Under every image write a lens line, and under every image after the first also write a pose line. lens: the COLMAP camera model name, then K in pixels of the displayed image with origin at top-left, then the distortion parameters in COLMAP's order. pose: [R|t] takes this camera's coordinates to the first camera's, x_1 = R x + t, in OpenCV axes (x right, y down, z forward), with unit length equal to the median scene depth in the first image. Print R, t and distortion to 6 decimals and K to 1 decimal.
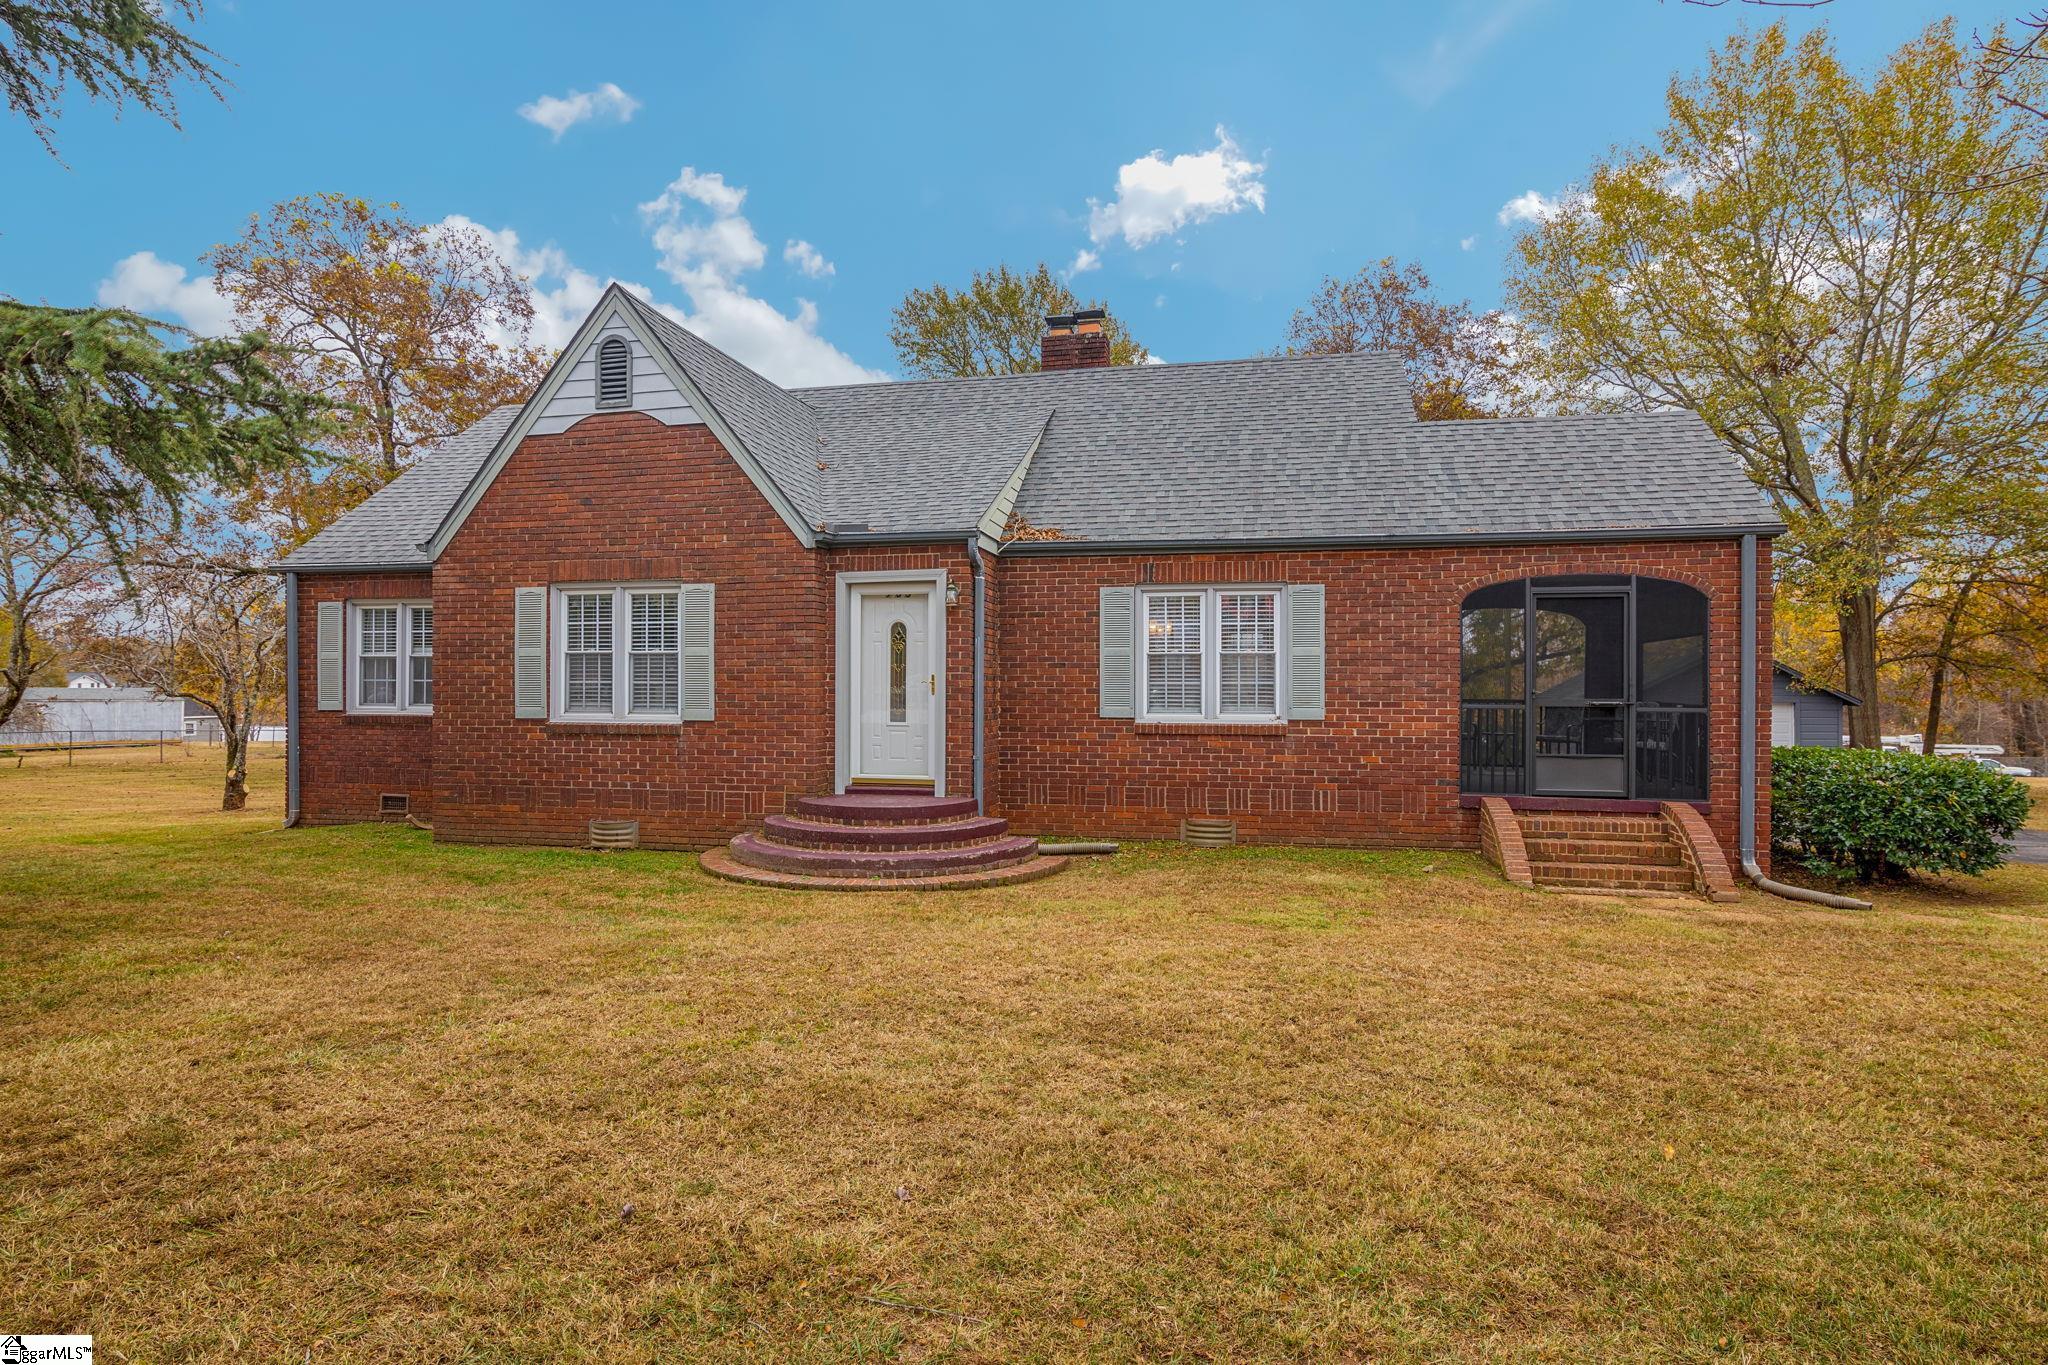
lens RADIAL K [[1135.7, 0, 1025.0], [0, 1135.7, 725.4], [0, 0, 1]] dist [-0.002743, -0.000460]
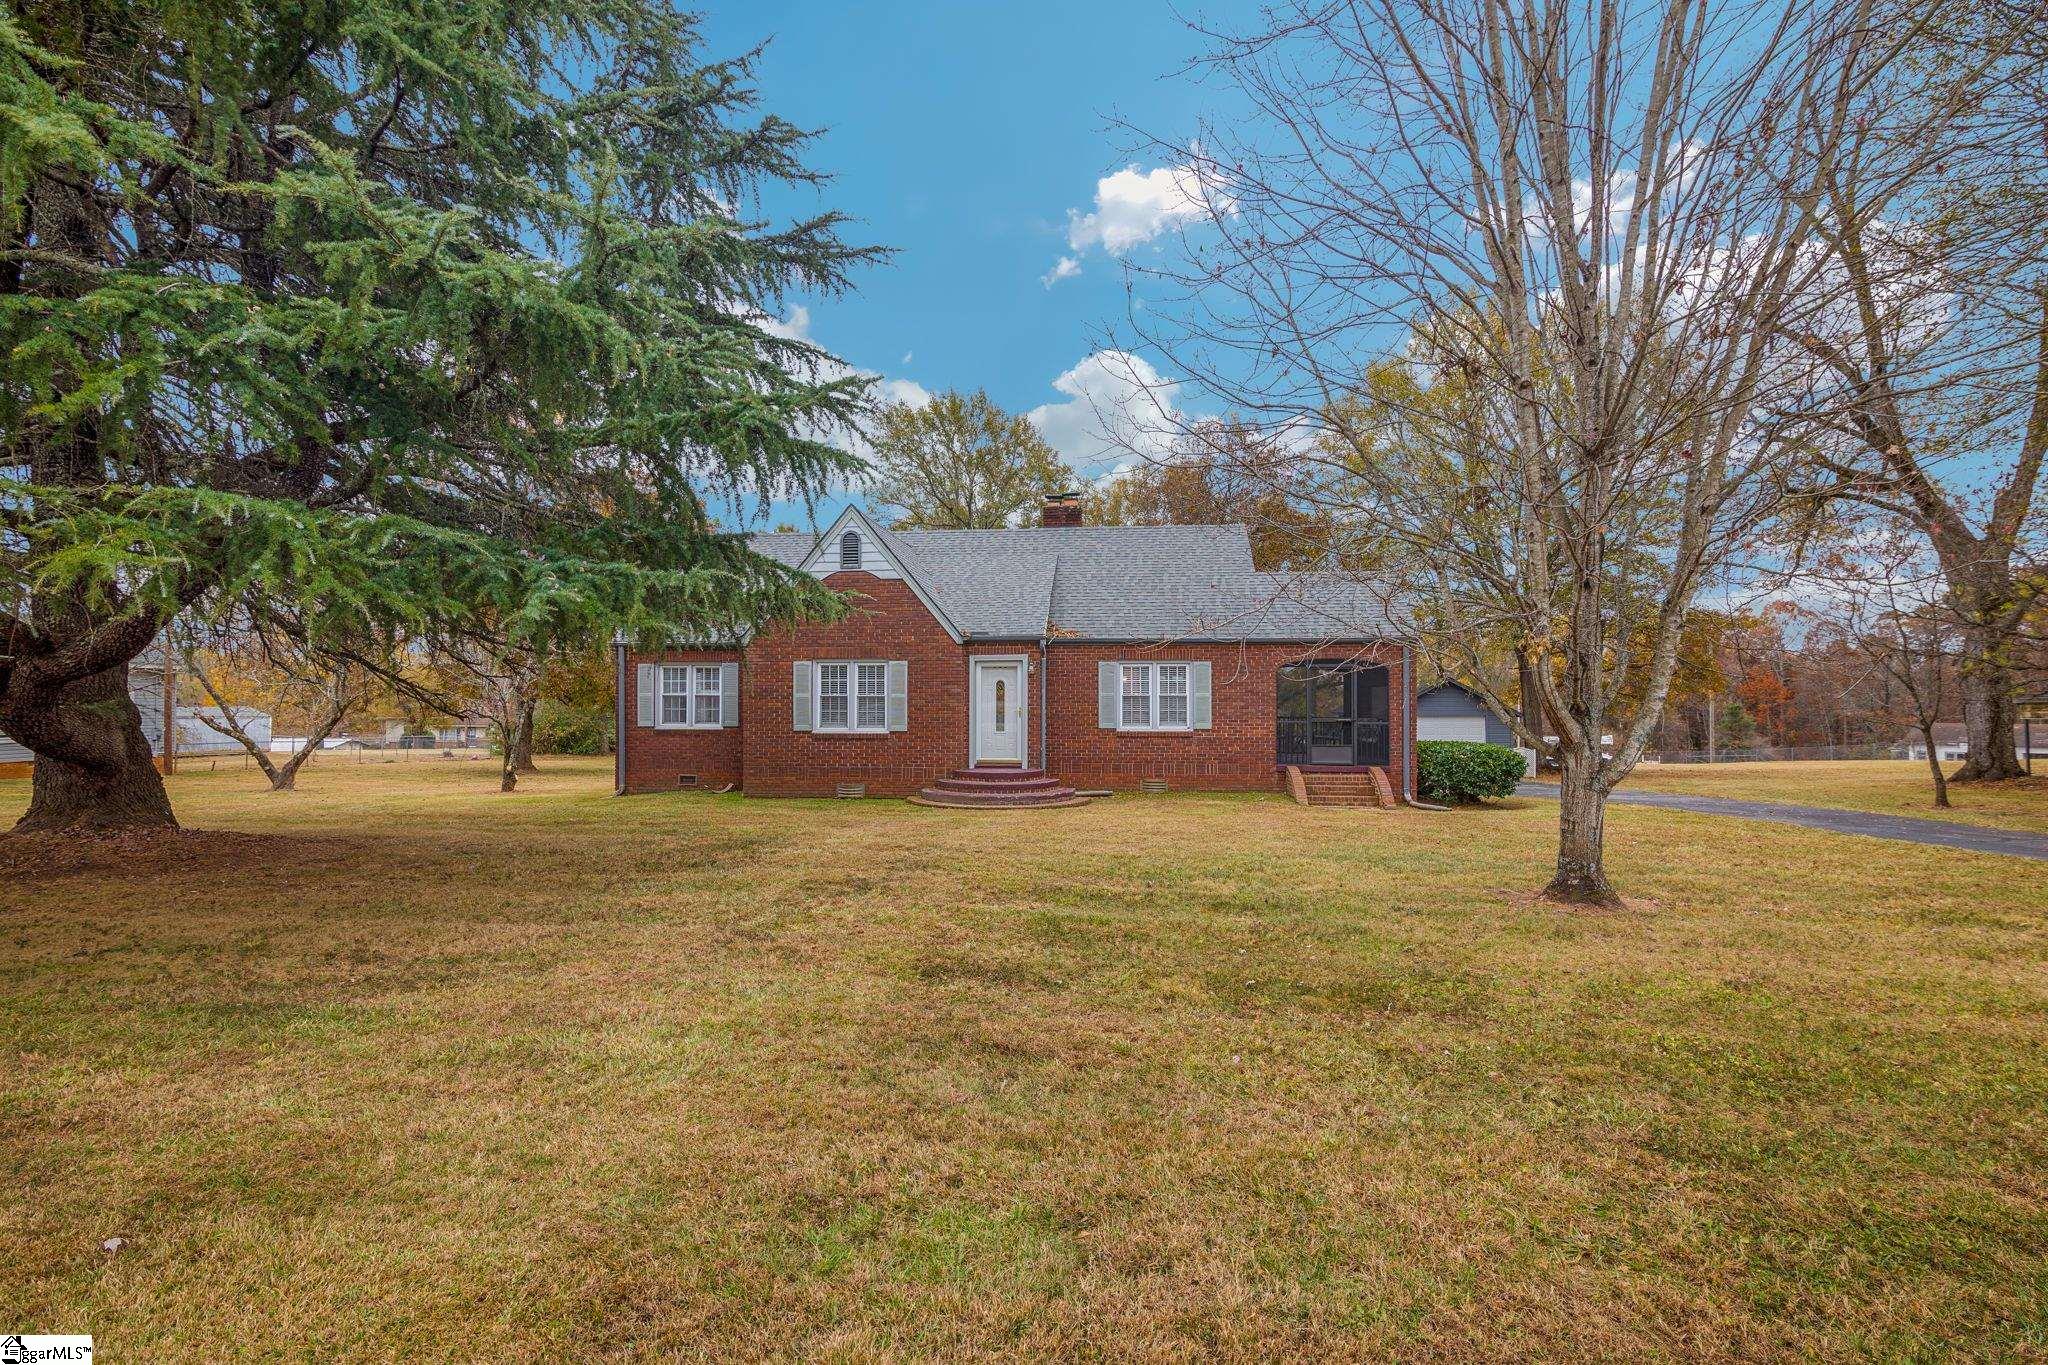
lens RADIAL K [[1135.7, 0, 1025.0], [0, 1135.7, 725.4], [0, 0, 1]] dist [-0.002743, -0.000460]
pose [[0.991202, -0.006179, 0.132211, -0.327351], [0.007110, 0.999953, -0.006564, -0.000014], [-0.132164, 0.007447, 0.991200, -0.944537]]
